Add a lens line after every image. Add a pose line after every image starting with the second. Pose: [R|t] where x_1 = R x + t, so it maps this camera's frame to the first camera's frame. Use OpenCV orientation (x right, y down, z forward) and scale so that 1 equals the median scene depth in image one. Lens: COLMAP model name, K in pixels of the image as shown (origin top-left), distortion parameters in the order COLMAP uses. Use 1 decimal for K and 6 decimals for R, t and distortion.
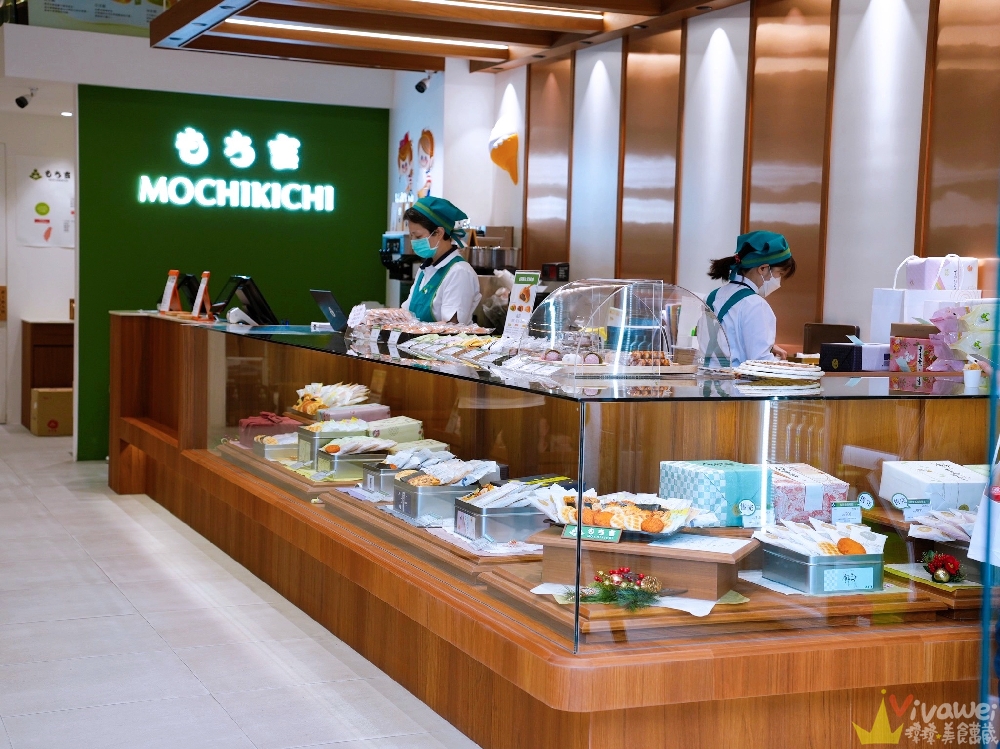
lens RADIAL K [[1521.1, 0, 500.0], [0, 1521.1, 374.5], [0, 0, 1]] dist [0.201356, -0.004428]
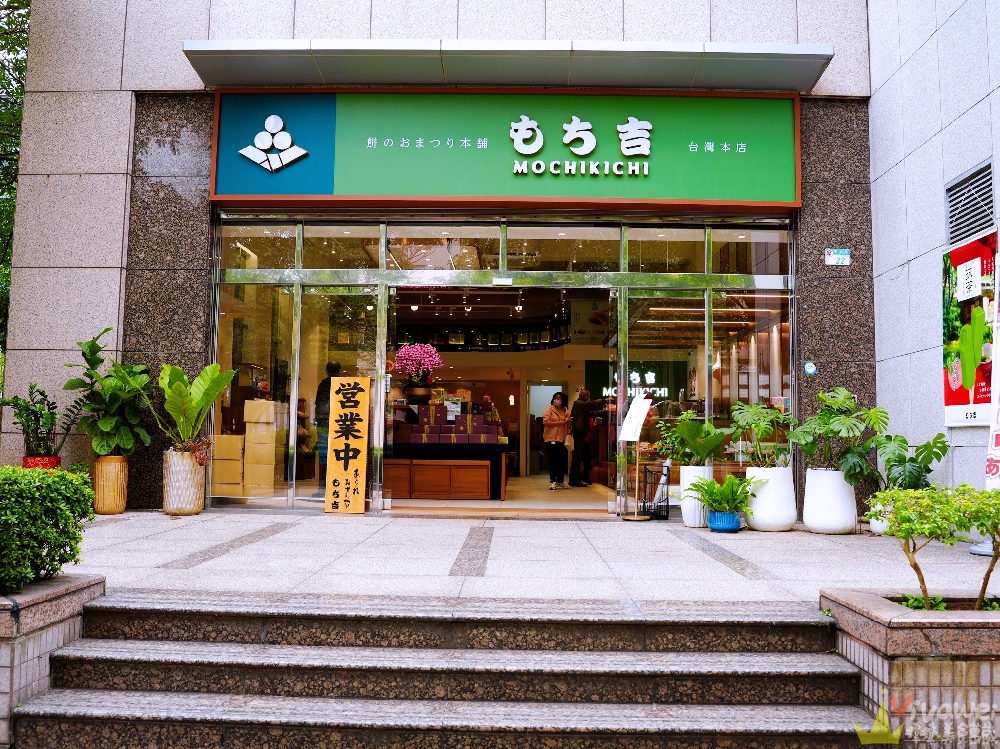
lens RADIAL K [[903.7, 0, 500.0], [0, 903.7, 374.5], [0, 0, 1]] dist [-0.104882, 0.086582]
pose [[0.912061, -0.047382, -0.407308, 0.362976], [-0.016151, 0.988380, -0.151142, 0.140158], [0.409736, 0.144429, 0.900698, -0.826858]]
